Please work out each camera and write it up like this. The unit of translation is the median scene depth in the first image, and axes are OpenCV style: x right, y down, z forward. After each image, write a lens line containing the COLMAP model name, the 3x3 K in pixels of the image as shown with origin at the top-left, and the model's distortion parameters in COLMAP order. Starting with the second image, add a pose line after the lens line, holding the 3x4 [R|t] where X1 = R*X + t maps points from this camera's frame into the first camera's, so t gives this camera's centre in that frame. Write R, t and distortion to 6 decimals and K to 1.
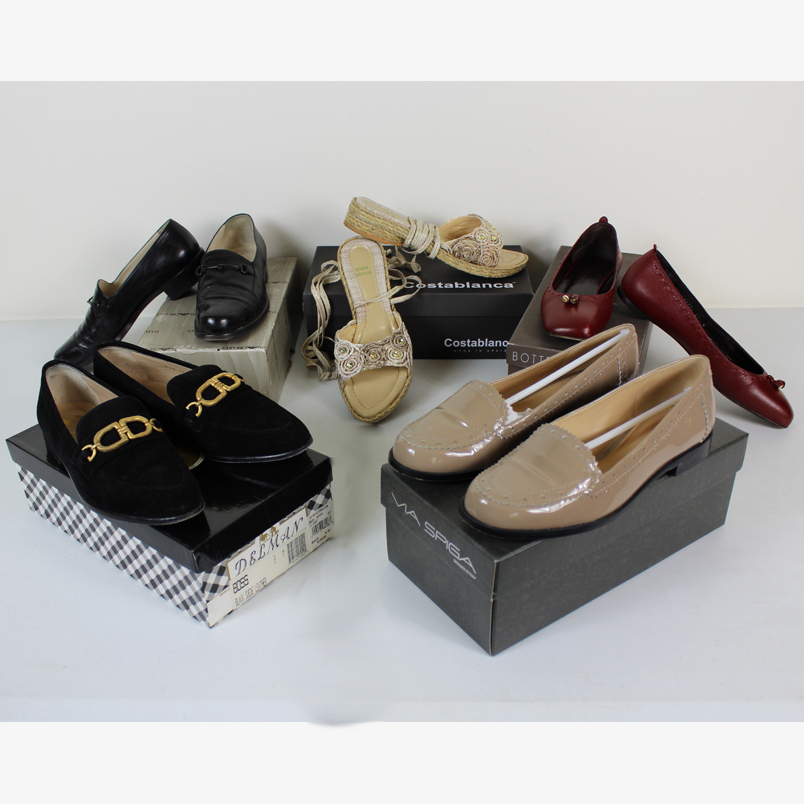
lens RADIAL K [[817.1, 0, 402.0], [0, 817.1, 402.0], [0, 0, 1]] dist [-0.065910, 0.004446]
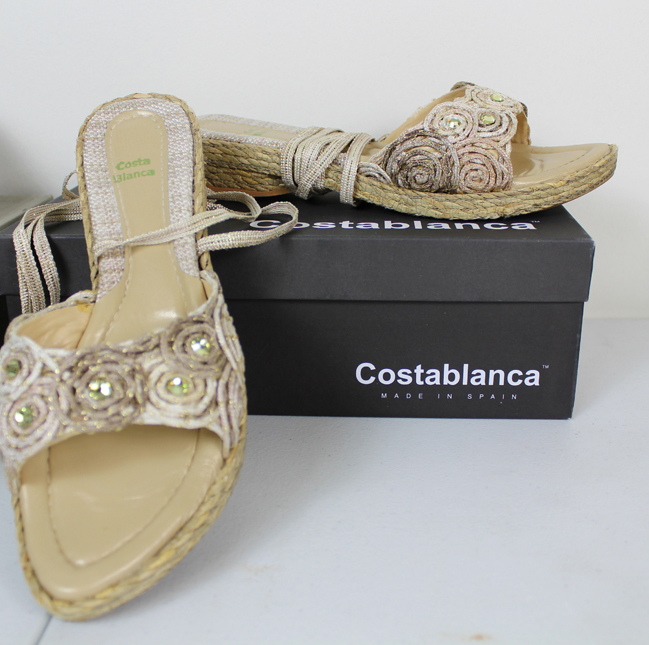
lens RADIAL K [[800.9, 0, 324.5], [0, 800.9, 322.5], [0, 0, 1]] dist [-0.163104, 0.001763]
pose [[0.999475, 0.018795, -0.026386, 0.050198], [-0.023508, 0.981206, -0.191523, -0.025538], [0.022291, 0.192043, 0.981133, 0.672962]]
